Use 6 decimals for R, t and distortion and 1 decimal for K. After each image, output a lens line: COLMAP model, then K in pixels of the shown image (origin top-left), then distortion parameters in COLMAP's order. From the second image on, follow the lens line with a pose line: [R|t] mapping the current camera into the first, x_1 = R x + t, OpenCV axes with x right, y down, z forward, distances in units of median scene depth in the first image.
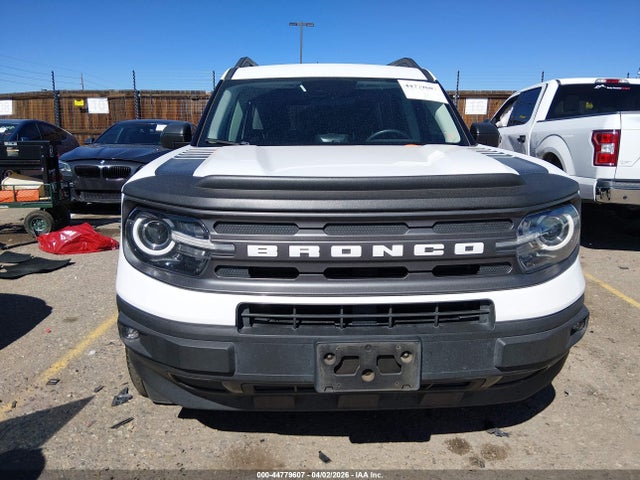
lens RADIAL K [[475.2, 0, 320.0], [0, 475.2, 240.0], [0, 0, 1]] dist [0.101793, -0.156138]
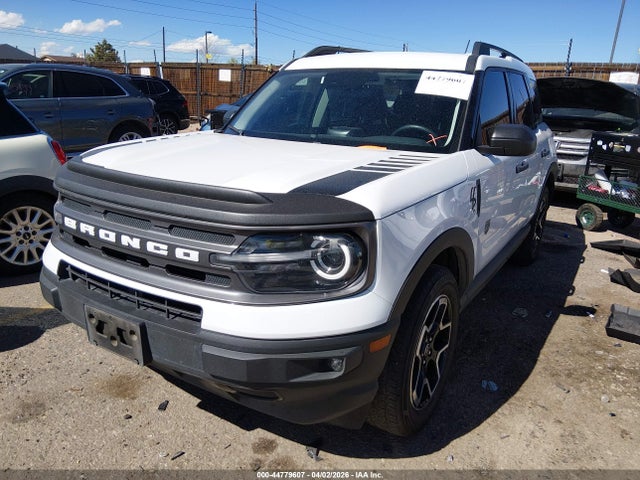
lens RADIAL K [[475.2, 0, 320.0], [0, 475.2, 240.0], [0, 0, 1]] dist [0.101793, -0.156138]
pose [[0.824017, 0.190106, -0.533719, 0.858609], [-0.158438, 0.981762, 0.105079, -0.132600], [0.543961, -0.002025, 0.839108, 0.206470]]
